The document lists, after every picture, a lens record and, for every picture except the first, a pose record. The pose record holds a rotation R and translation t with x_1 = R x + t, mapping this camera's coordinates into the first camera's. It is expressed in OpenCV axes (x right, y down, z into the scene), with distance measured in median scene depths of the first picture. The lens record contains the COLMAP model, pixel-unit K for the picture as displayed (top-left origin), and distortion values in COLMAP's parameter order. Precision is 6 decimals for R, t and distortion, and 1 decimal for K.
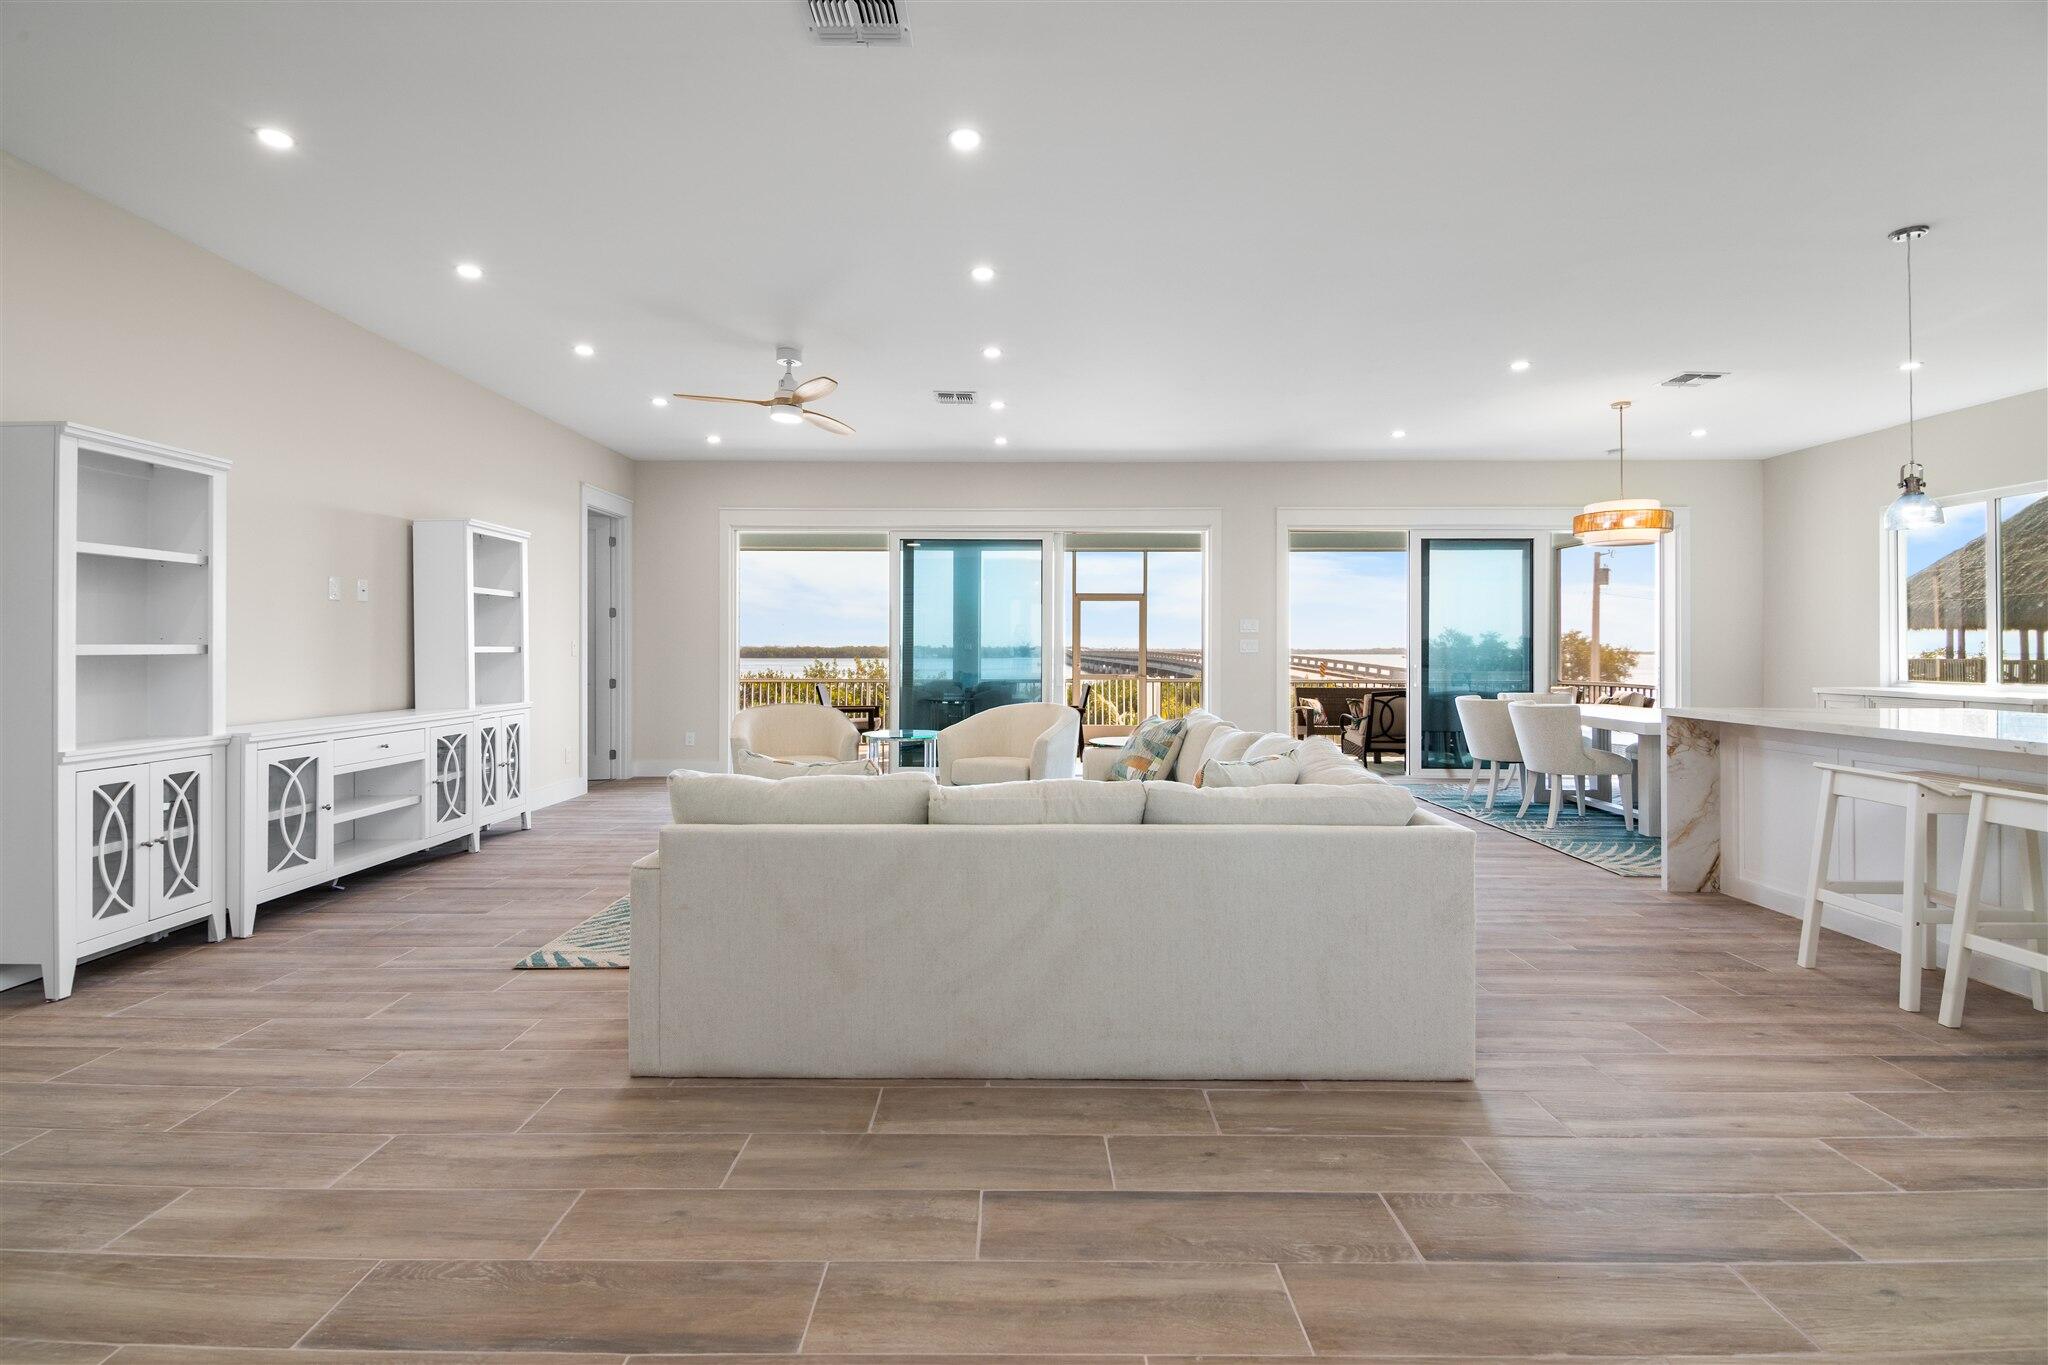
lens RADIAL K [[913.9, 0, 1019.5], [0, 913.9, 653.3], [0, 0, 1]] dist [0.034776, -0.022591]
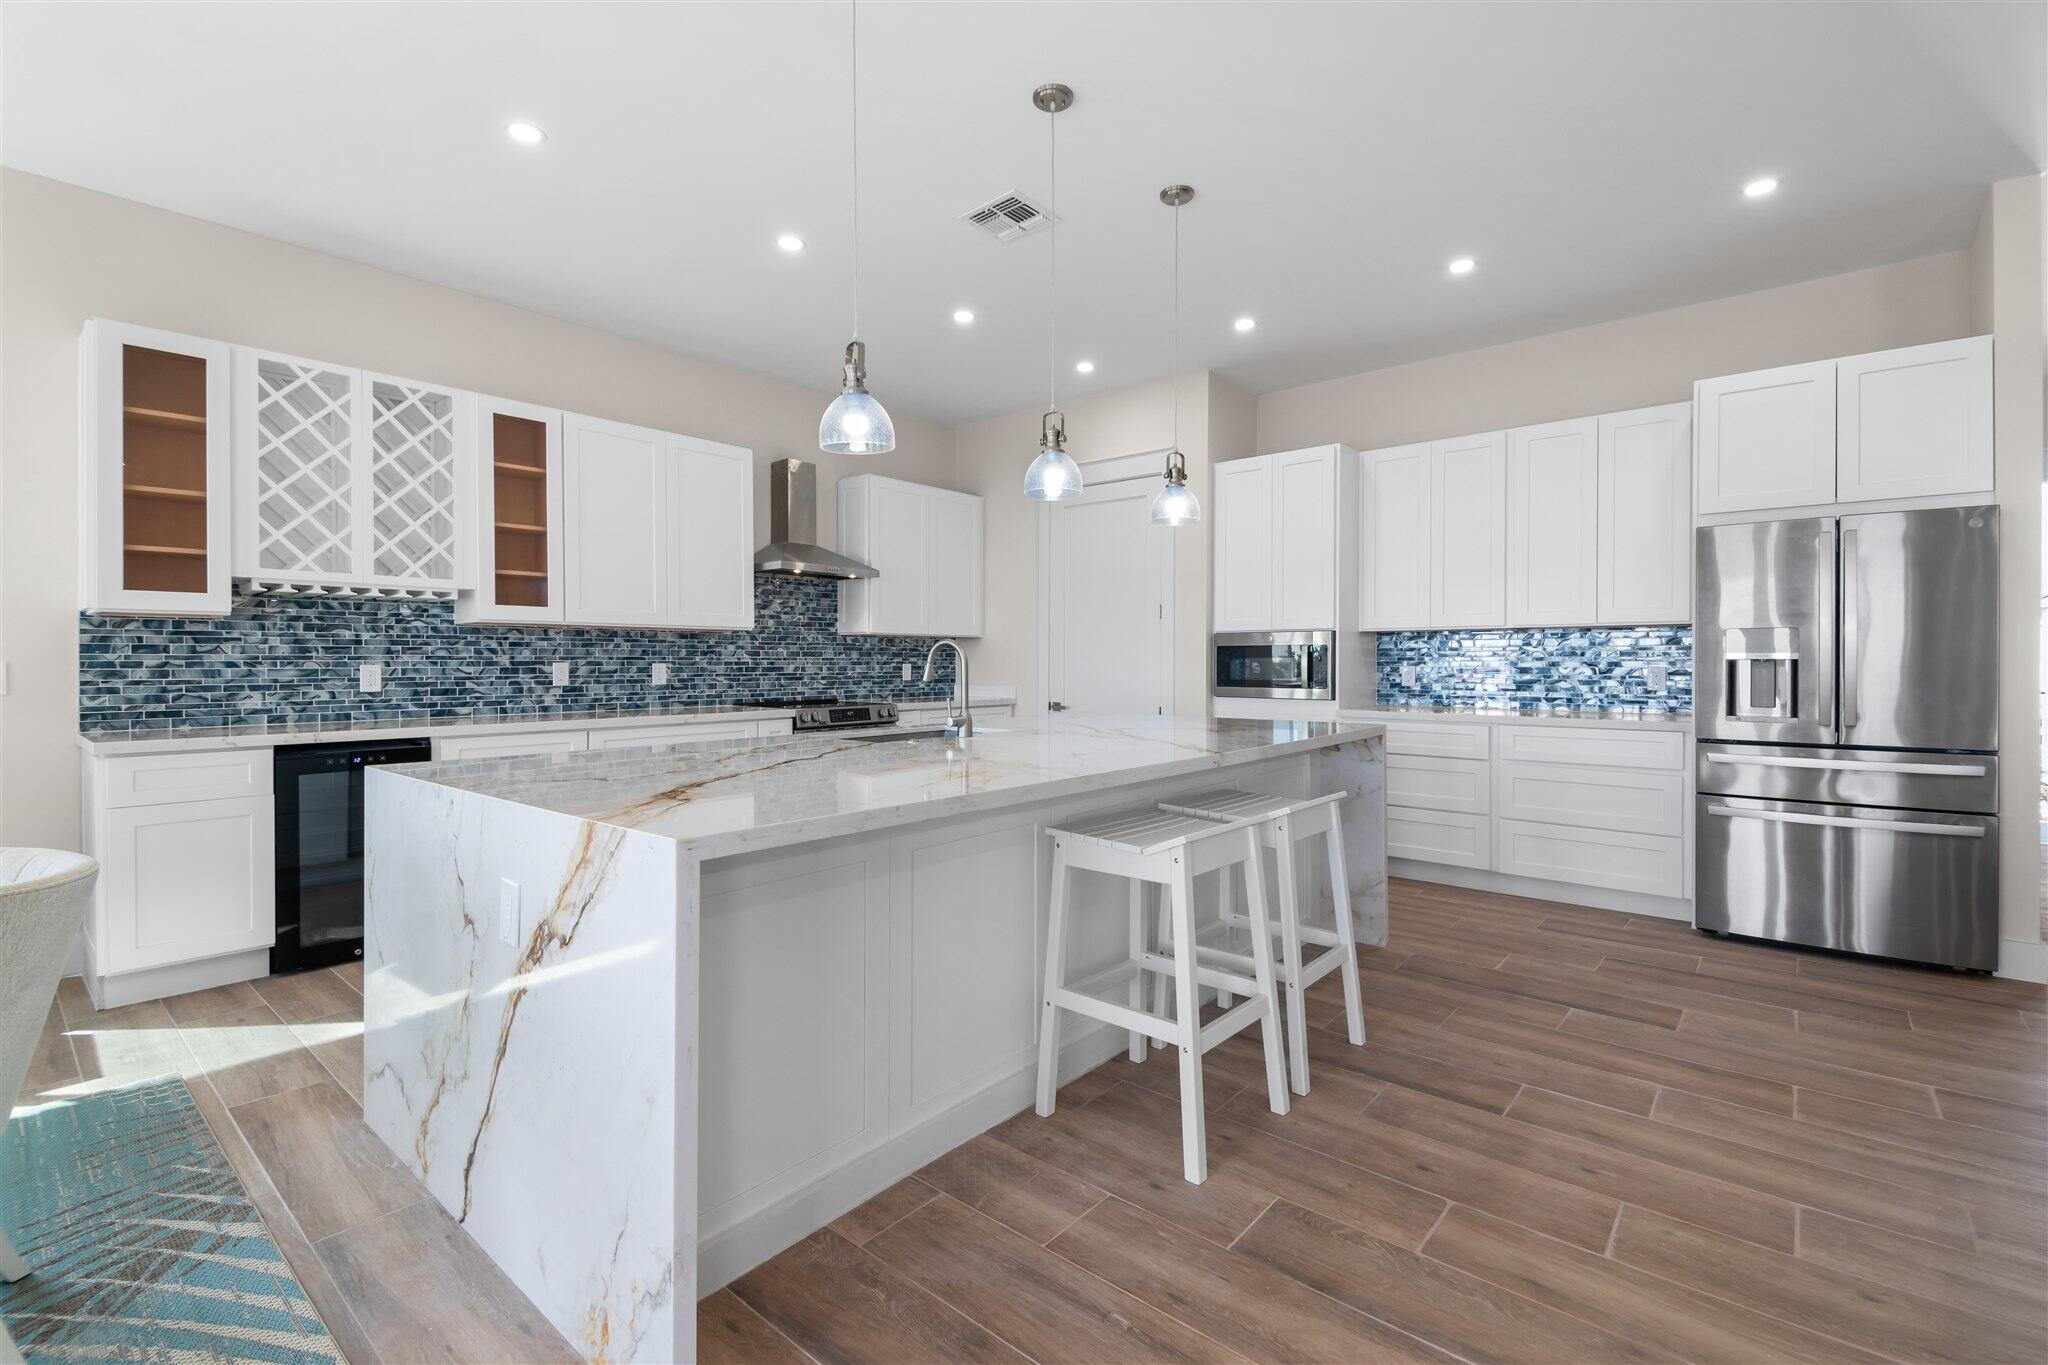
lens RADIAL K [[903.7, 0, 1024.7], [0, 903.7, 662.3], [0, 0, 1]] dist [0.033331, -0.022717]
pose [[-0.761233, -0.004297, 0.648464, 0.341986], [0.000390, 0.999975, 0.007084, -0.000984], [-0.648478, 0.005645, -0.761212, 0.942474]]
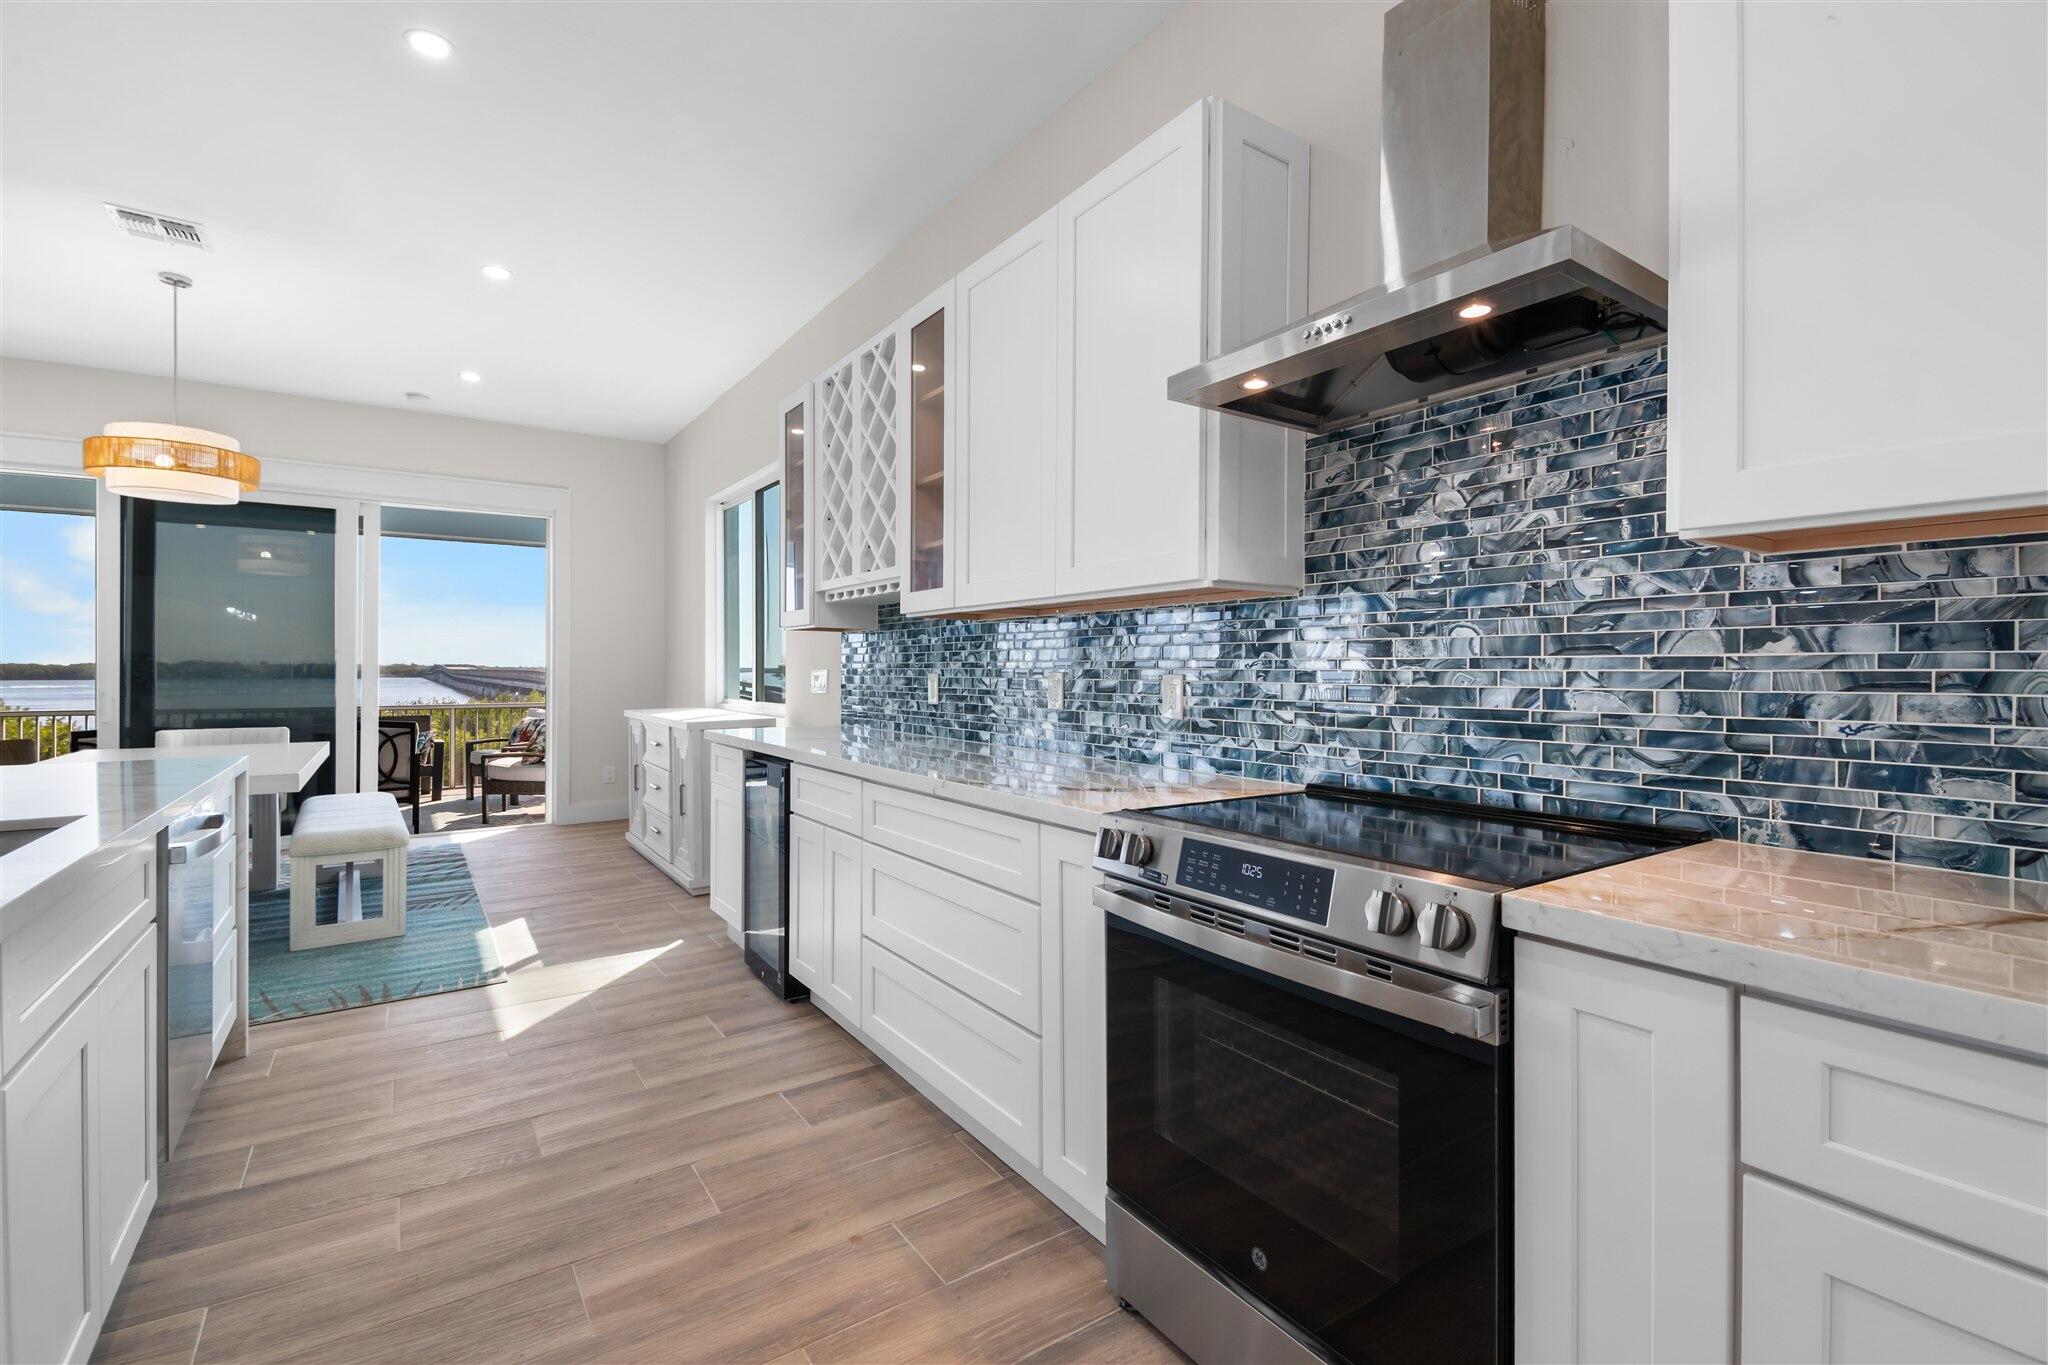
lens RADIAL K [[893.7, 0, 1027.3], [0, 893.7, 673.1], [0, 0, 1]] dist [0.029252, -0.021241]
pose [[0.817581, -0.005141, 0.575791, 0.906825], [0.004104, 0.999987, 0.003101, 0.004122], [-0.575799, -0.000172, 0.817591, 0.178227]]
